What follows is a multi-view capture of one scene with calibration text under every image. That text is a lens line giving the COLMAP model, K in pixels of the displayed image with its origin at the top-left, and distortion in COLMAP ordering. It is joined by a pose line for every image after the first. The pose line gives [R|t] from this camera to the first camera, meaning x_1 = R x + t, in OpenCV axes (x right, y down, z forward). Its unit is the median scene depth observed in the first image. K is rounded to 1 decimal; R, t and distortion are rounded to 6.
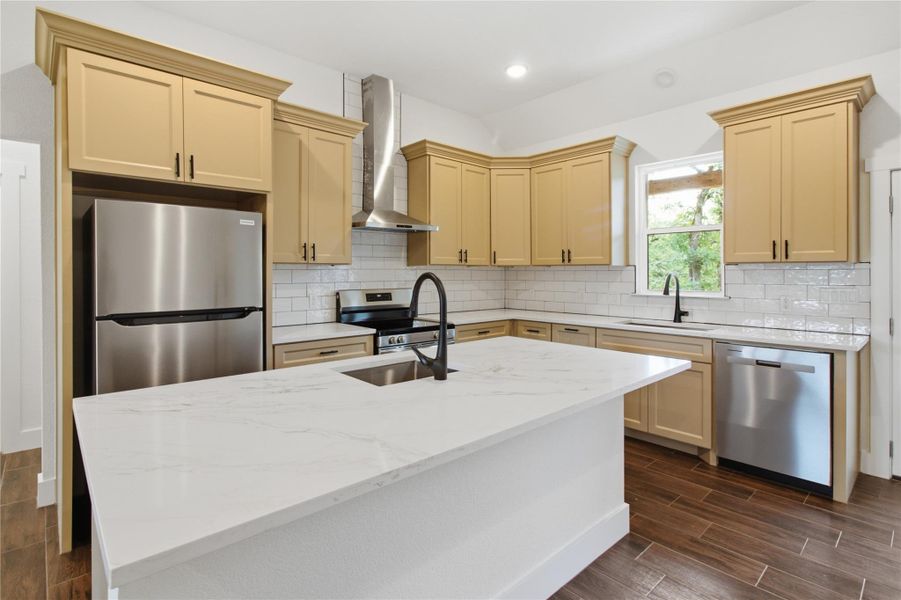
lens RADIAL K [[443.3, 0, 447.8], [0, 443.3, 270.2], [0, 0, 1]] dist [-0.011555, 0.000121]
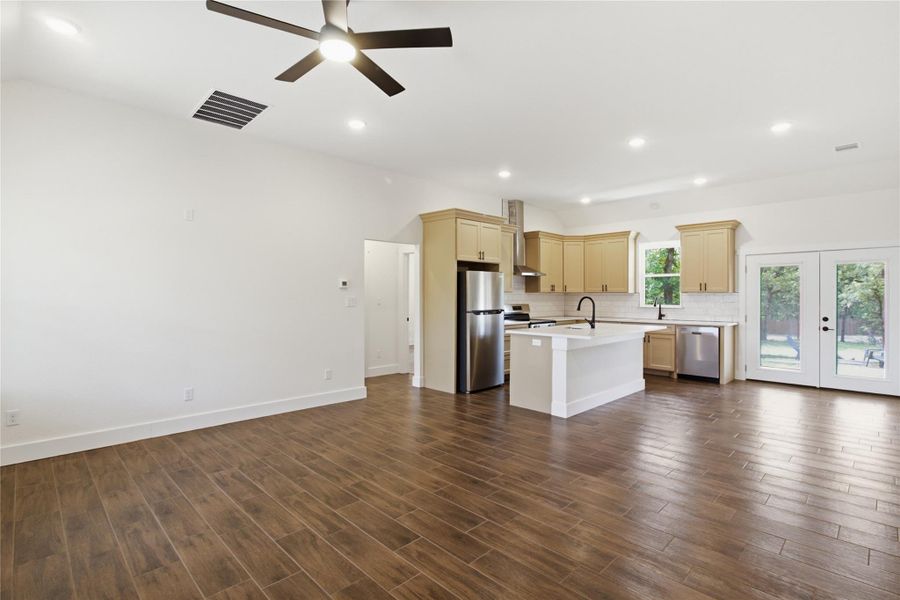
lens RADIAL K [[427.0, 0, 460.8], [0, 427.0, 294.8], [0, 0, 1]] dist [-0.000824, -0.000038]
pose [[0.998432, 0.001926, 0.055941, -0.532087], [-0.002045, 0.999996, 0.002078, -0.004390], [-0.055937, -0.002189, 0.998432, -0.960823]]
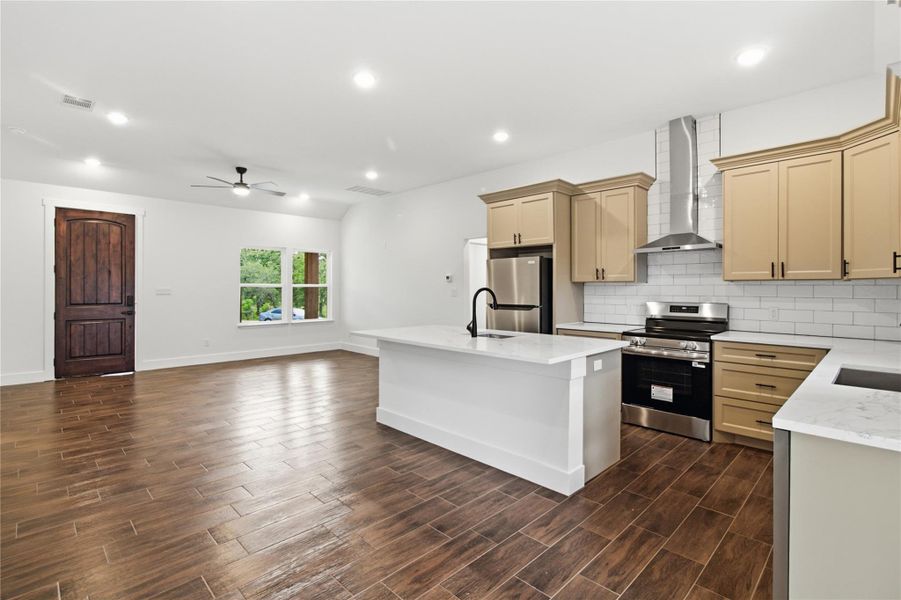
lens RADIAL K [[427.4, 0, 461.3], [0, 427.4, 294.8], [0, 0, 1]] dist [-0.000824, -0.000038]
pose [[0.050629, 0.017249, -0.998569, 0.938994], [0.002072, 0.999847, 0.017376, 0.002811], [0.998715, -0.002949, 0.050586, 0.374215]]
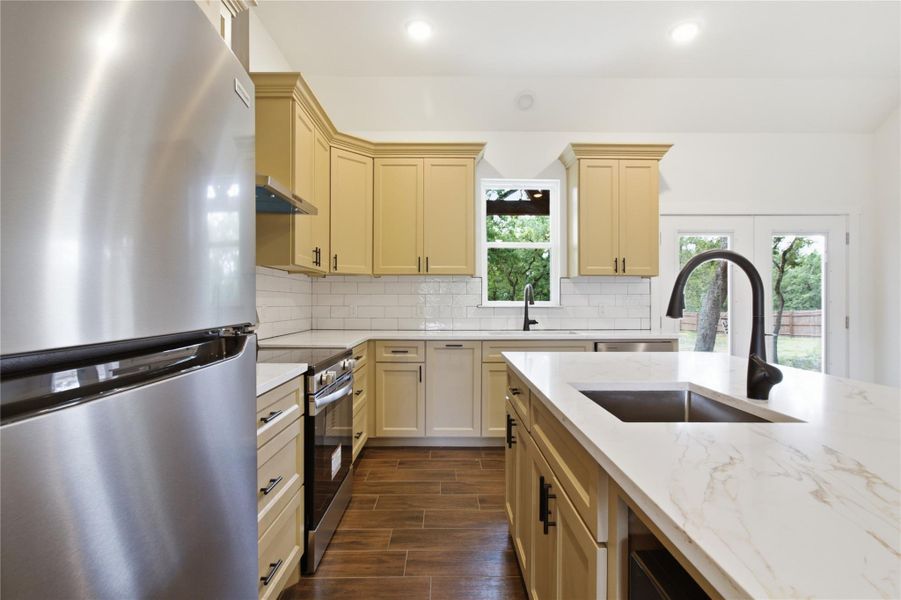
lens RADIAL K [[438.8, 0, 450.5], [0, 438.8, 300.0], [0, 0, 1]] dist [-0.054406, 0.041956]
pose [[0.674921, 0.002792, 0.737884, -0.379639], [-0.006630, 0.999975, 0.002281, 0.040559], [-0.737860, -0.006432, 0.674923, 0.404162]]
